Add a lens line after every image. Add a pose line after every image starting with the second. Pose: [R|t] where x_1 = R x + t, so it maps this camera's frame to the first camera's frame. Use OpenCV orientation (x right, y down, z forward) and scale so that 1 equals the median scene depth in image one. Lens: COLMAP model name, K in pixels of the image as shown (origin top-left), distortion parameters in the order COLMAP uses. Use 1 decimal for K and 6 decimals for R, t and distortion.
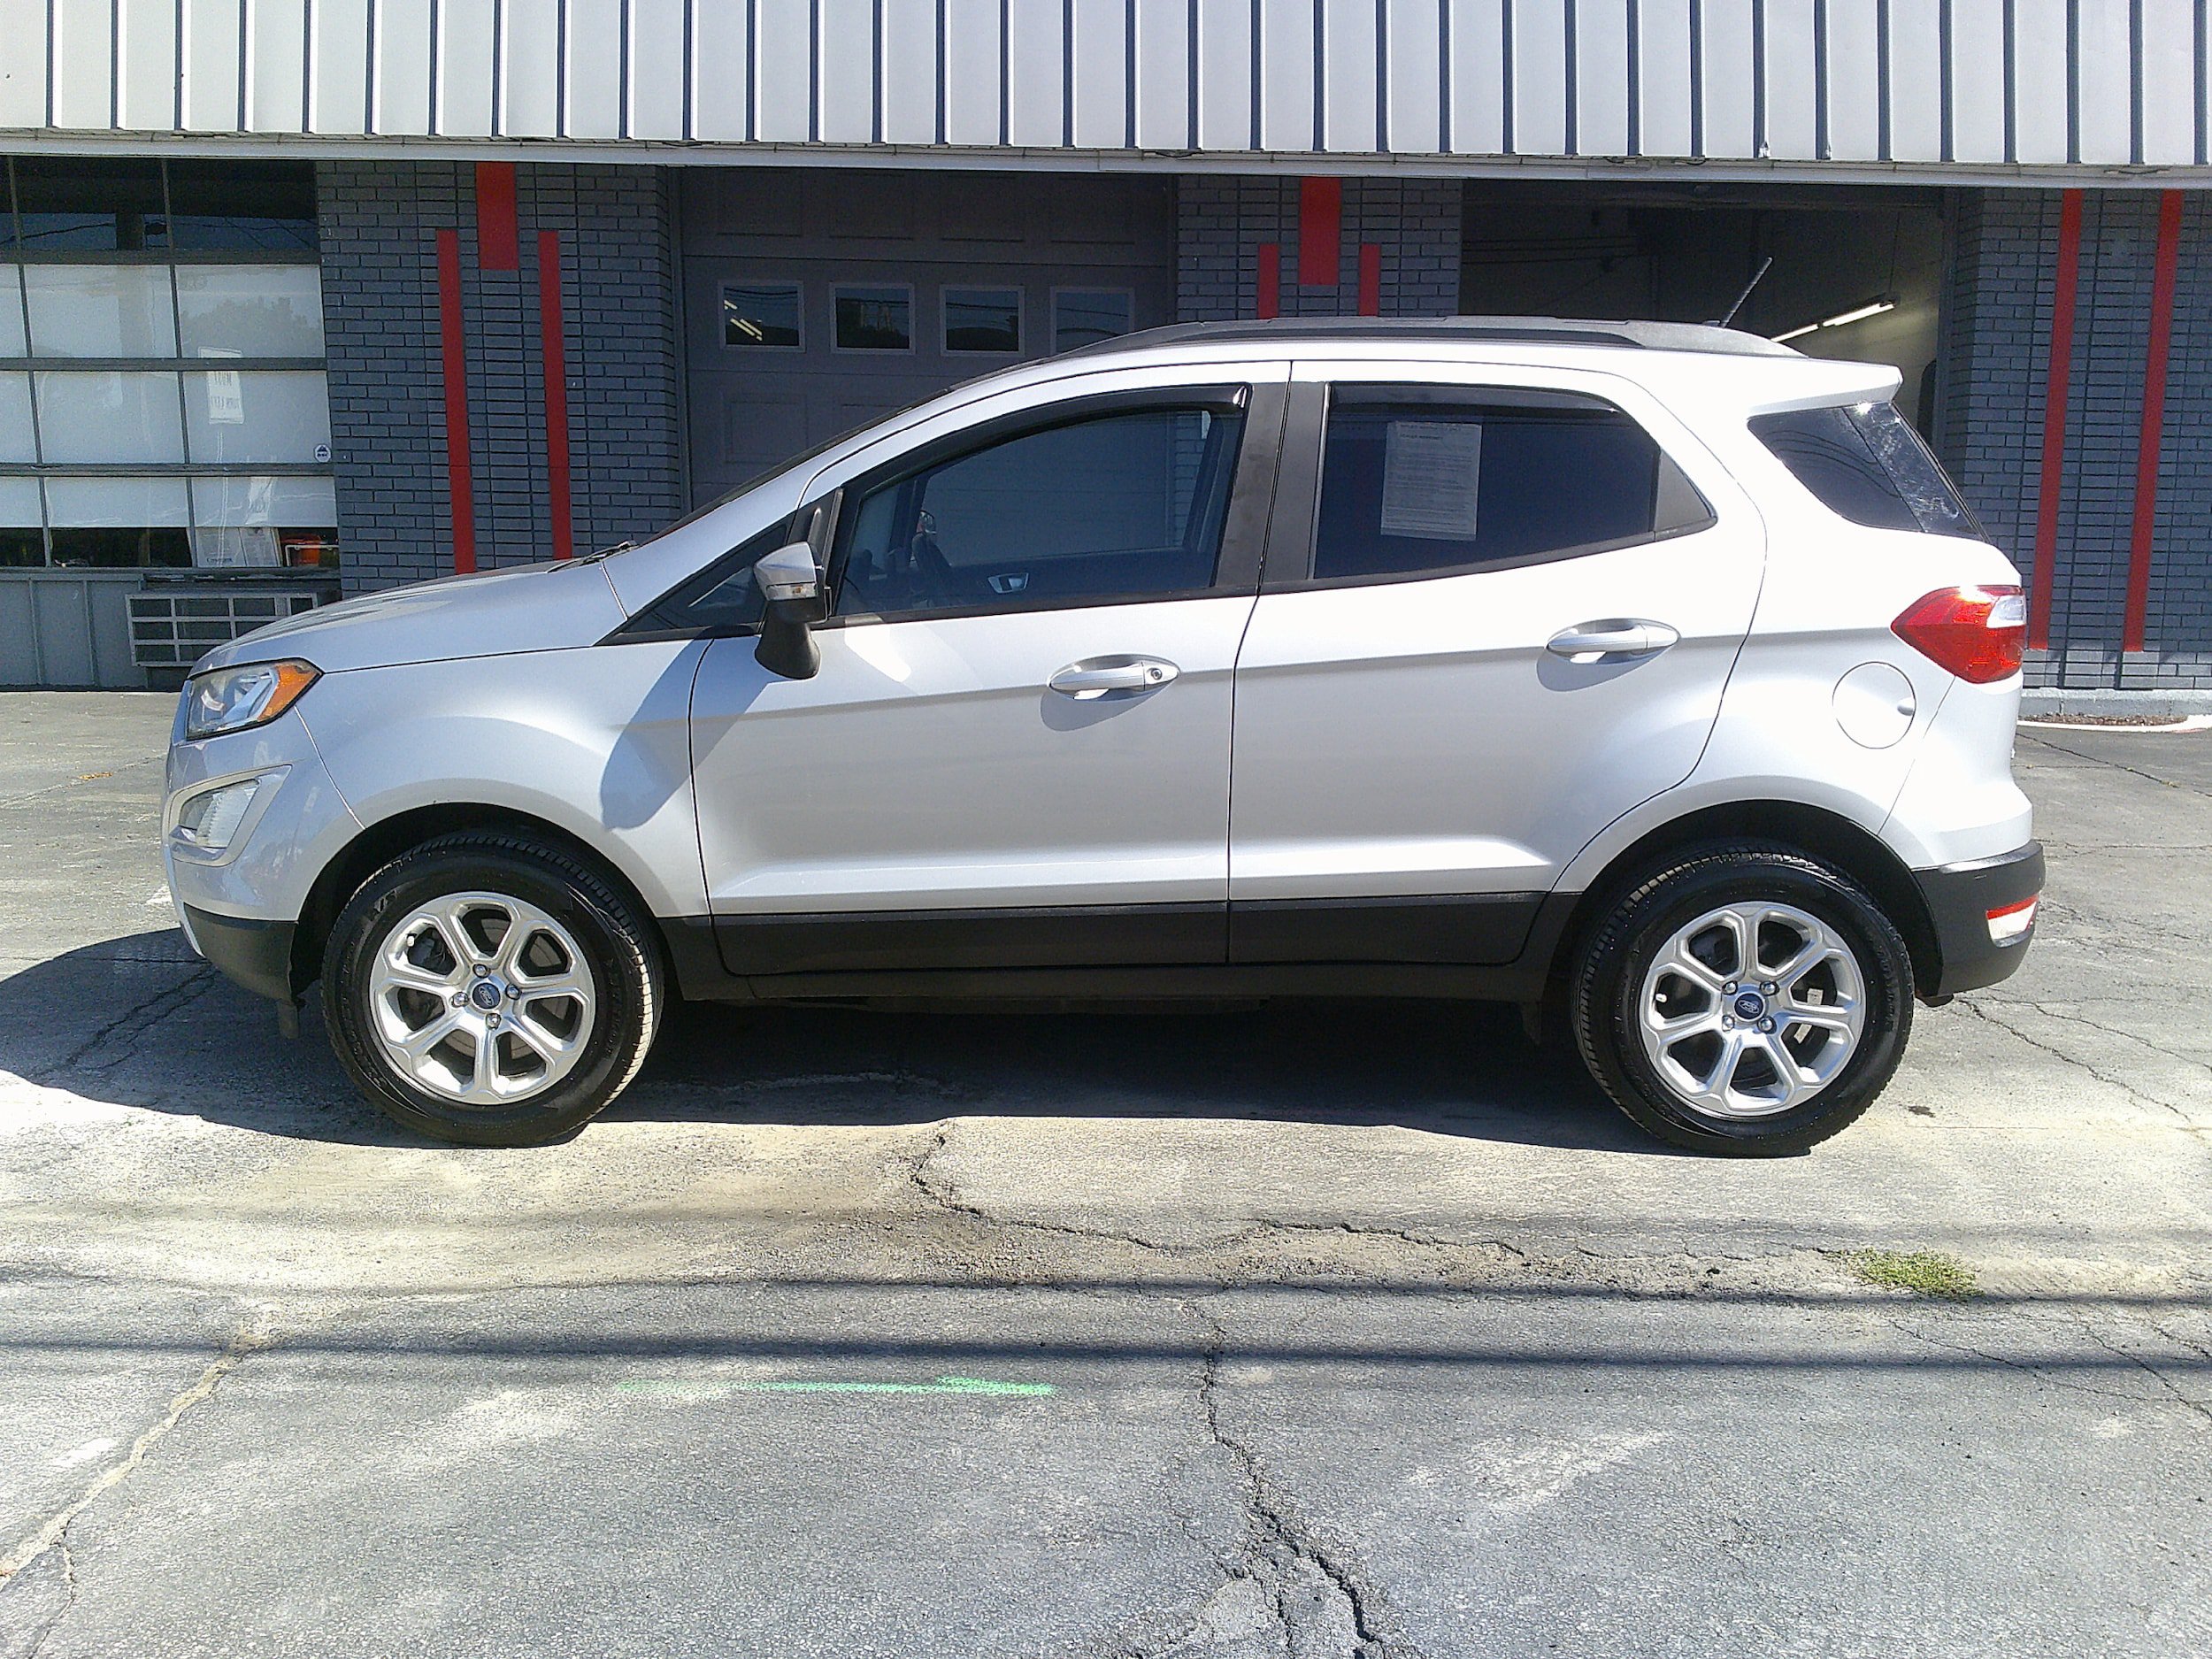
lens RADIAL K [[2103.0, 0, 1100.3], [0, 2103.0, 864.9], [0, 0, 1]] dist [0.023398, 0.000000]
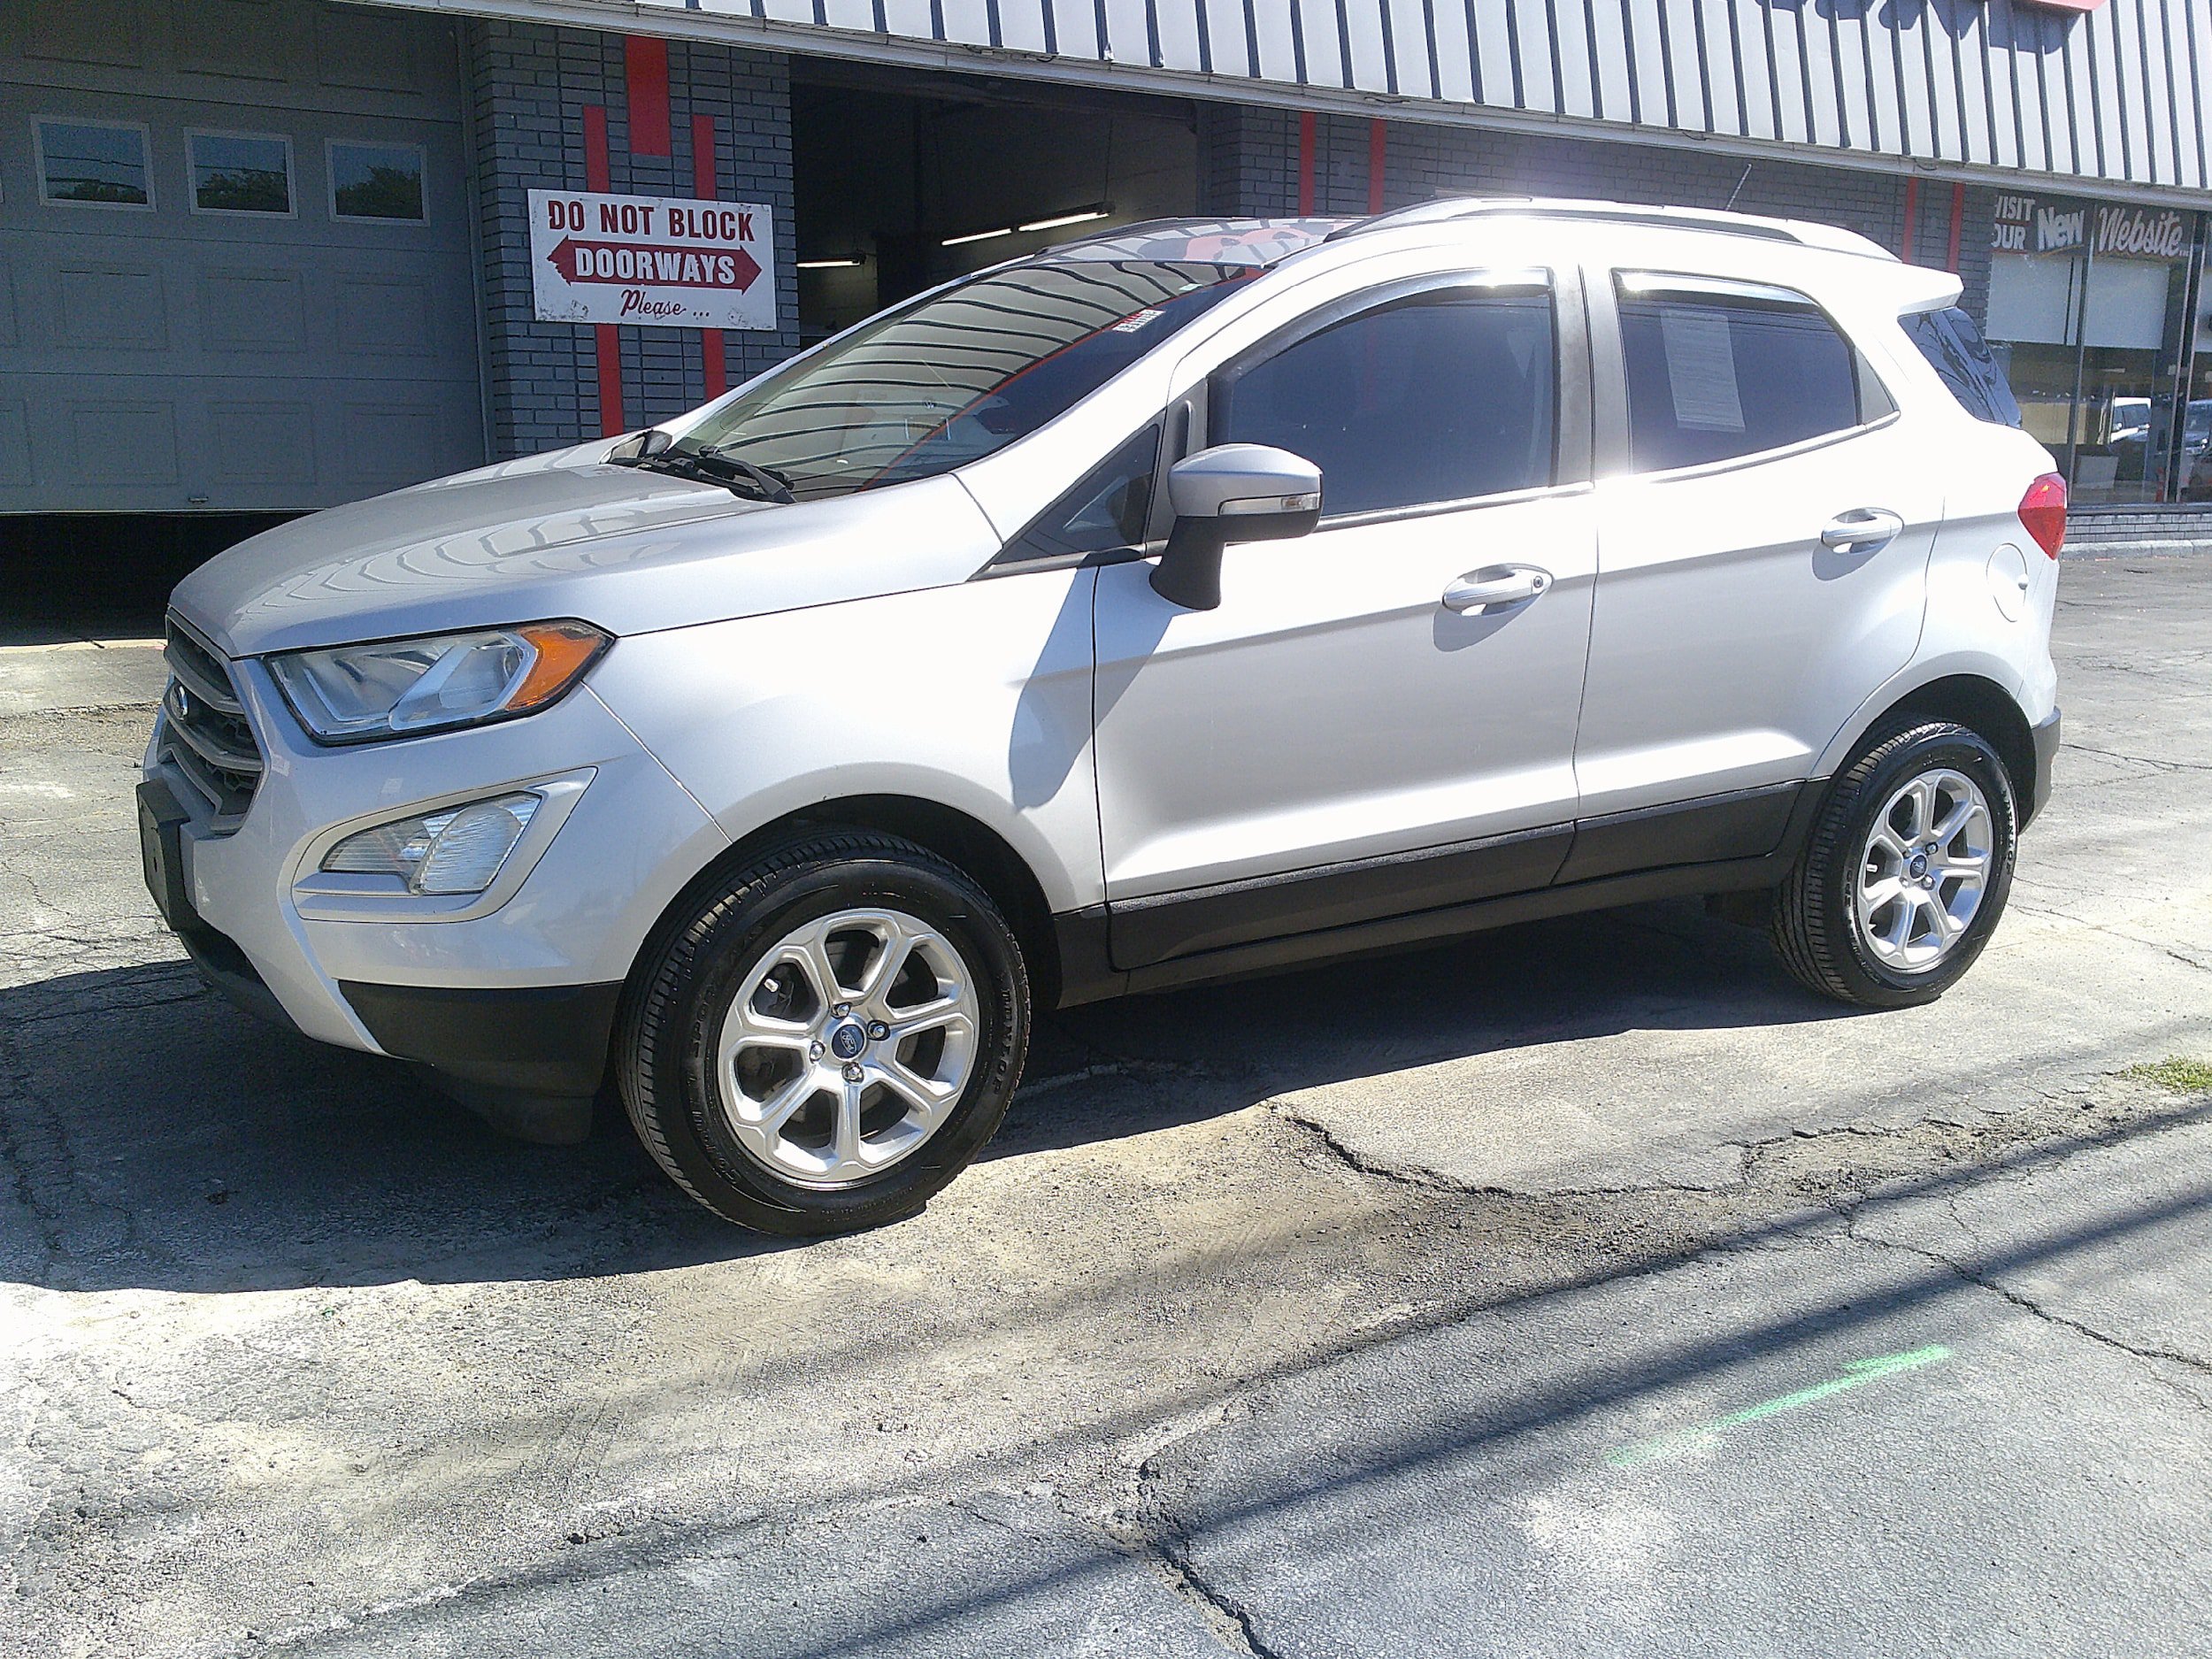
lens RADIAL K [[2103.0, 0, 1114.7], [0, 2103.0, 849.4], [0, 0, 1]] dist [0.023398, 0.000000]
pose [[0.846519, -0.110305, 0.520806, -0.611689], [0.089347, 0.993859, 0.065272, -0.049976], [-0.524808, -0.008722, 0.851176, 0.298490]]
